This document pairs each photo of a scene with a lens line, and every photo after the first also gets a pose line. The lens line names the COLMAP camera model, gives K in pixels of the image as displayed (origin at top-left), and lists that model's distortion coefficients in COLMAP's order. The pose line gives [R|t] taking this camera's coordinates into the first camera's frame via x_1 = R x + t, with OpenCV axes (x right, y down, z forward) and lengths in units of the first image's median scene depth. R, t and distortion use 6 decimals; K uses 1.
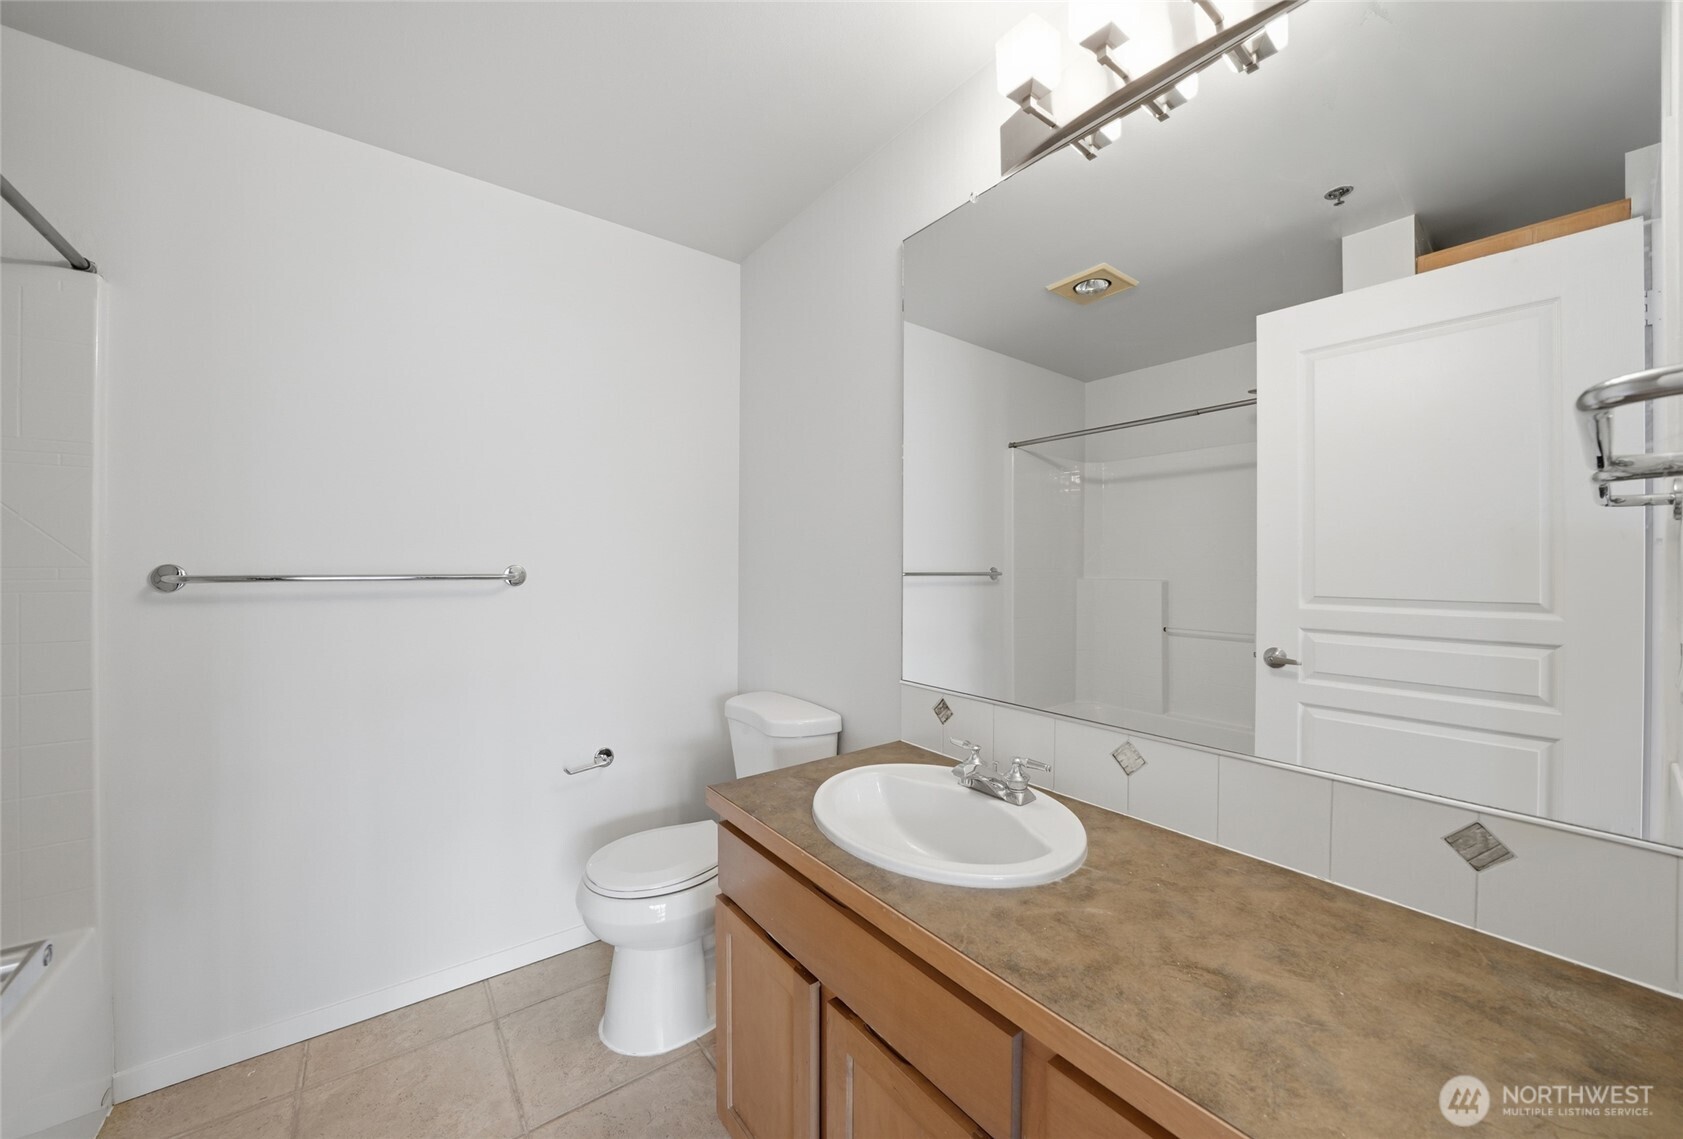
lens RADIAL K [[623.7, 0, 842.3], [0, 623.7, 568.5], [0, 0, 1]] dist [-0.016991, 0.001533]
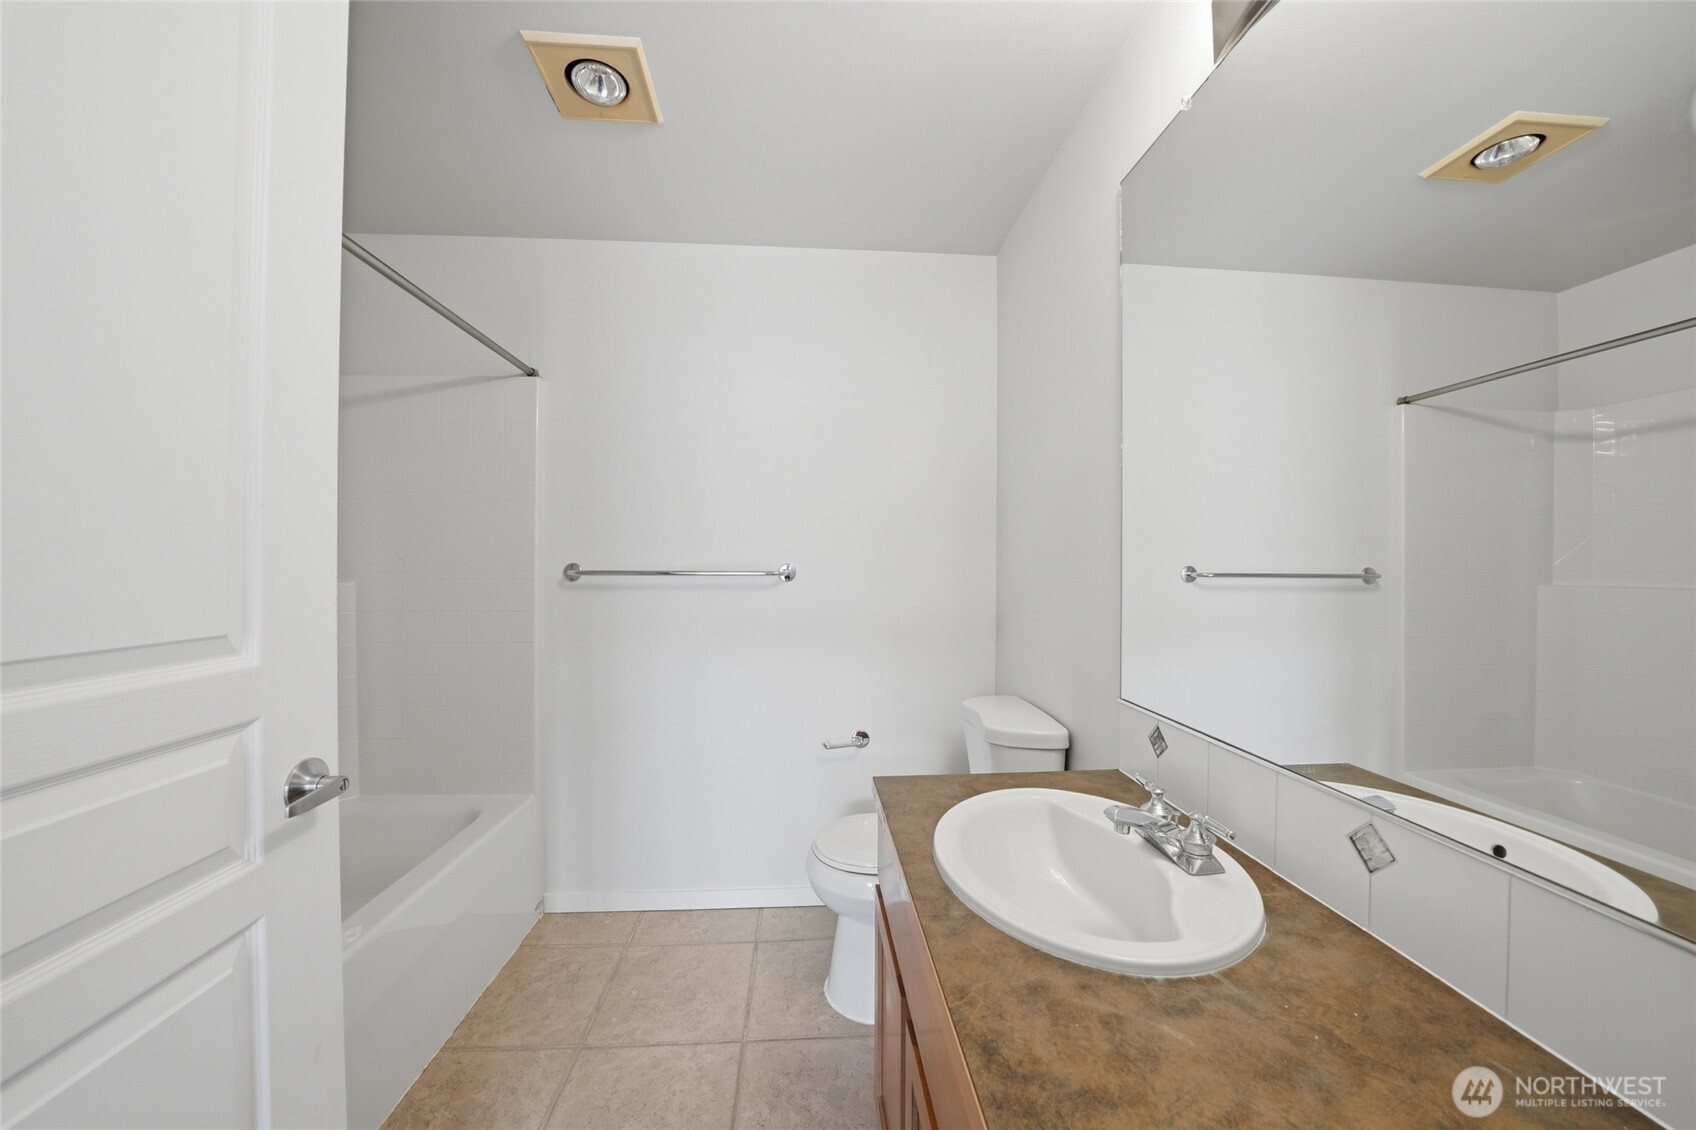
lens RADIAL K [[617.9, 0, 850.2], [0, 617.9, 565.9], [0, 0, 1]] dist [-0.015556, 0.000409]
pose [[0.838067, 0.001893, -0.545565, 0.290622], [-0.004249, 0.999986, -0.003056, 0.002507], [0.545551, 0.004879, 0.838063, 0.110729]]
